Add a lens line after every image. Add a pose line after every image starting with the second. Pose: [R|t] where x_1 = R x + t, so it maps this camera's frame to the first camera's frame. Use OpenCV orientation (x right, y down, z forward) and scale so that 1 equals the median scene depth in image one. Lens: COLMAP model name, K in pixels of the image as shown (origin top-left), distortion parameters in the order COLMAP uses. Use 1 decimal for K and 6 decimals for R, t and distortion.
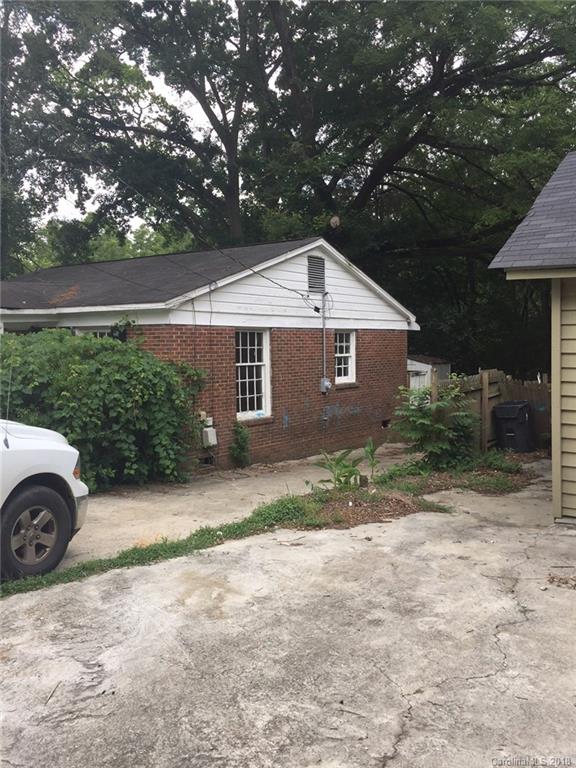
lens RADIAL K [[675.4, 0, 283.7], [0, 675.4, 378.3], [0, 0, 1]] dist [0.075829, -0.094862]
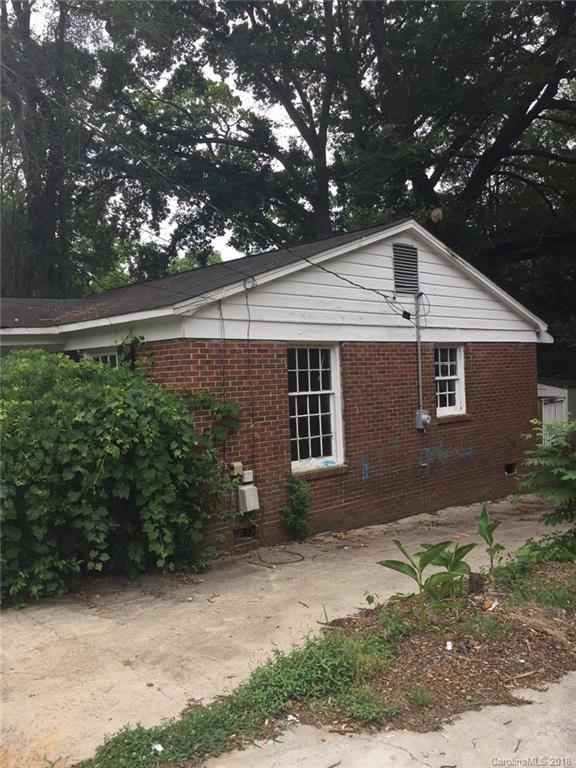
lens RADIAL K [[675.4, 0, 294.1], [0, 675.4, 392.2], [0, 0, 1]] dist [0.075829, -0.094862]
pose [[0.987786, -0.027085, -0.153445, 0.038324], [0.023103, 0.999350, -0.027669, -0.001966], [0.154095, 0.023786, 0.987770, 0.257668]]
